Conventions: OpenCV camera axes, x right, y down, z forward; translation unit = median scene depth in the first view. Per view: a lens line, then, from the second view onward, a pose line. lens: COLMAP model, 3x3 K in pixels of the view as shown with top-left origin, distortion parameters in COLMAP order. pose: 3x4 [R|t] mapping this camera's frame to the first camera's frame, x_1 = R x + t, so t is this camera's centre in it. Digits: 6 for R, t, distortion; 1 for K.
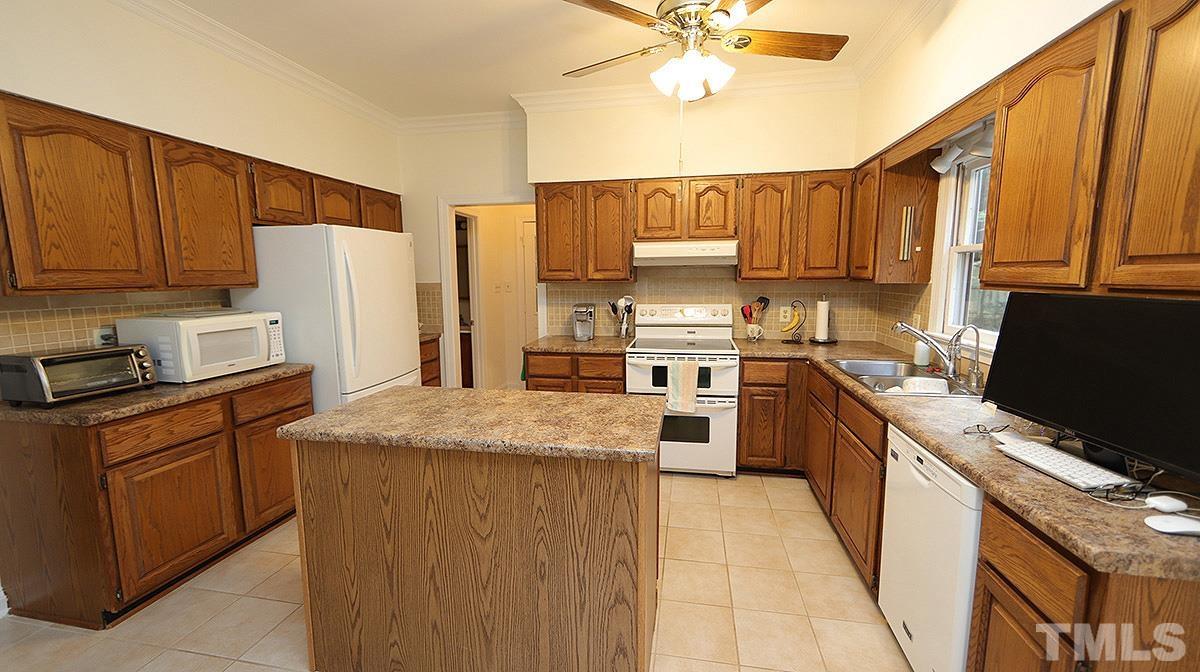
lens RADIAL K [[469.8, 0, 600.0], [0, 469.8, 337.8], [0, 0, 1]] dist [0.001395, -0.000231]
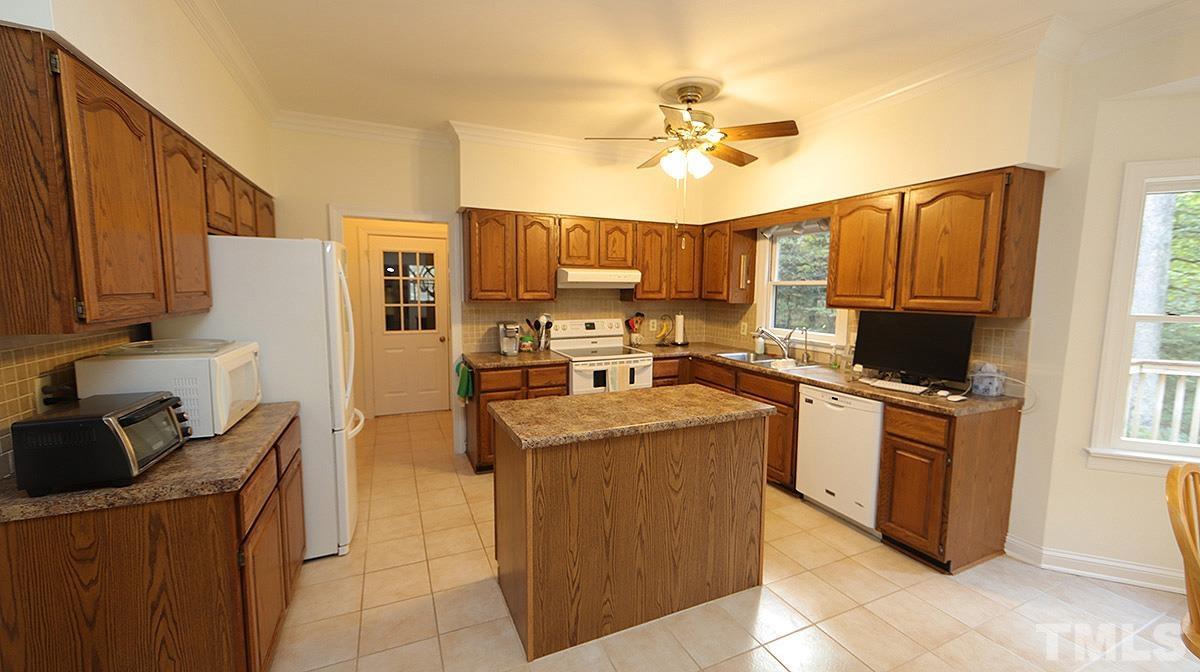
lens RADIAL K [[469.8, 0, 603.2], [0, 469.8, 337.5], [0, 0, 1]] dist [0.001395, -0.000231]
pose [[0.817625, -0.046701, 0.573854, -0.566961], [0.062657, 0.998003, -0.008055, -0.014968], [-0.572331, 0.042541, 0.818918, -0.016487]]
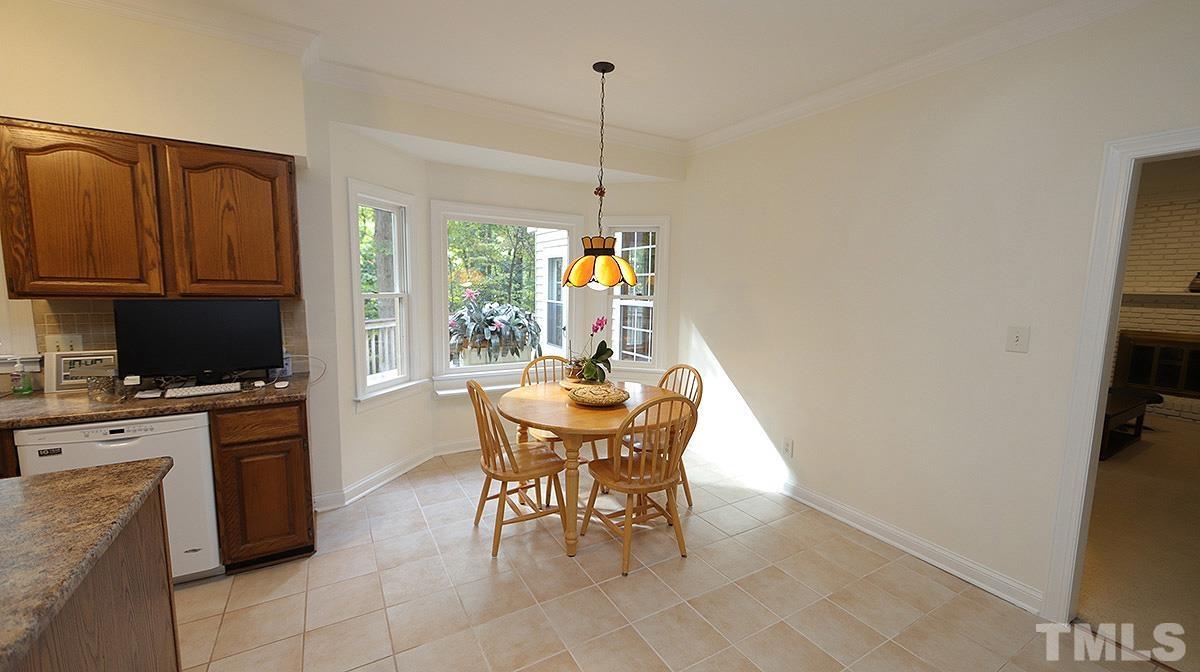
lens RADIAL K [[469.8, 0, 603.0], [0, 469.8, 338.2], [0, 0, 1]] dist [0.001395, -0.000231]
pose [[-0.657330, -0.094164, 0.747696, -0.552733], [0.083671, 0.976909, 0.196589, -0.064243], [-0.748943, 0.191785, -0.634273, 0.372770]]
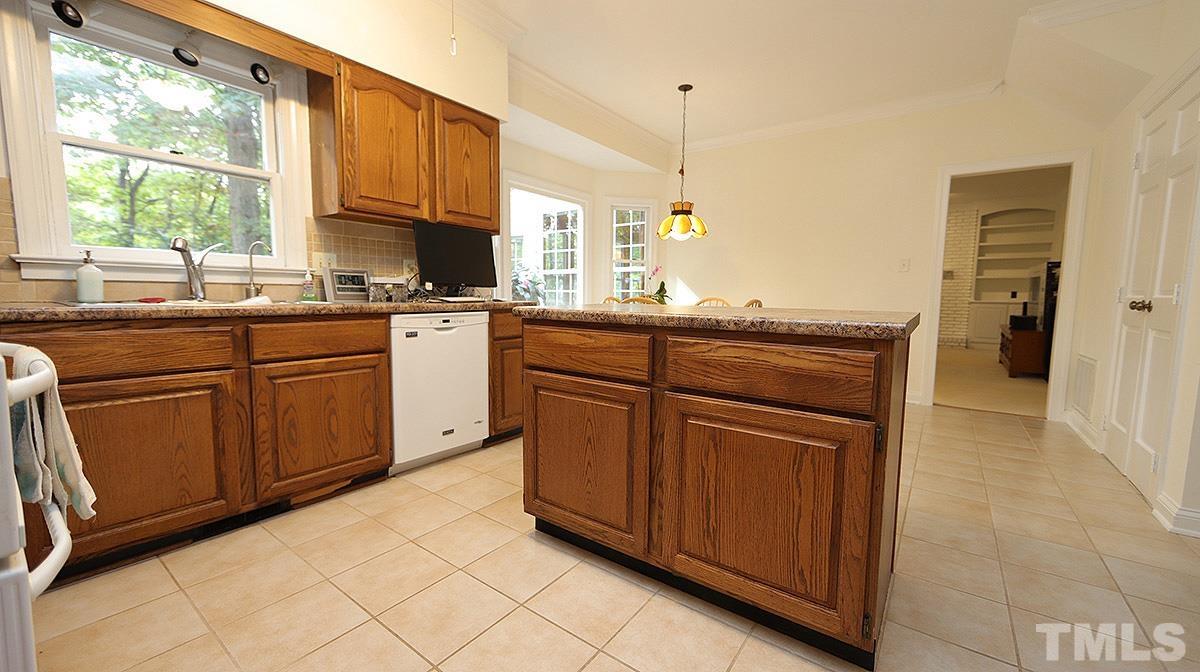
lens RADIAL K [[469.8, 0, 596.3], [0, 469.8, 337.7], [0, 0, 1]] dist [0.001395, -0.000231]
pose [[-0.898633, -0.046292, 0.436252, -0.244005], [0.051757, 0.976285, 0.210210, 0.000078], [-0.435637, 0.211481, -0.874926, 1.072079]]
